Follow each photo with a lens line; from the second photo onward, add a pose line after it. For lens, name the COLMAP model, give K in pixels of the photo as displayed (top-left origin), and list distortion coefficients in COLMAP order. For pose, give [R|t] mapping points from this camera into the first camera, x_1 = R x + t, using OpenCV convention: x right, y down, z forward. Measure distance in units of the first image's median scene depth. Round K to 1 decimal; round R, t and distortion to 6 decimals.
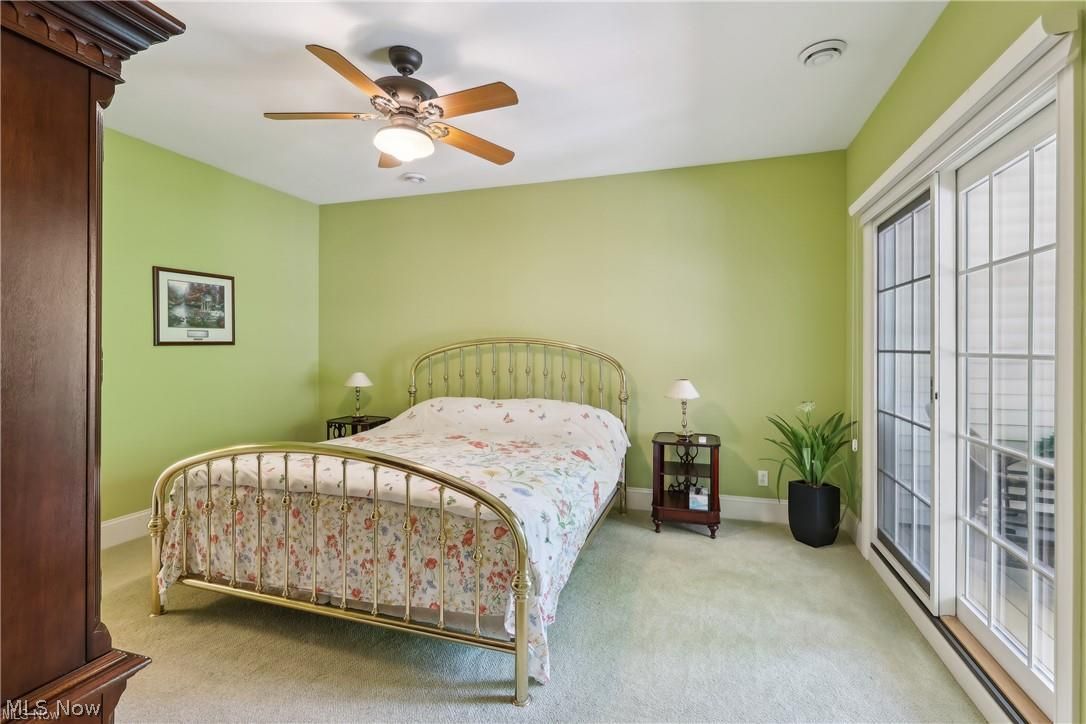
lens RADIAL K [[499.4, 0, 539.6], [0, 499.4, 362.2], [0, 0, 1]] dist [-0.002340, 0.000010]
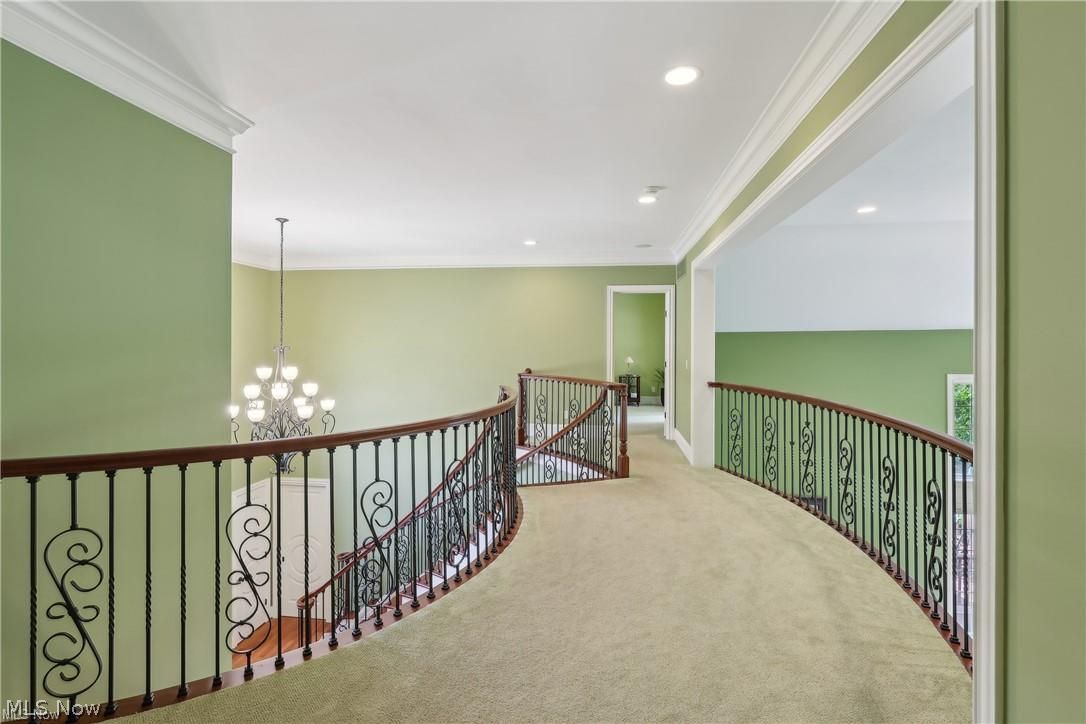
lens RADIAL K [[499.4, 0, 544.0], [0, 499.4, 351.6], [0, 0, 1]] dist [-0.002340, 0.000010]
pose [[0.980607, 0.004072, 0.195941, -0.774859], [-0.004756, 0.999984, 0.003022, -0.000527], [-0.195925, -0.003896, 0.980611, -1.789014]]
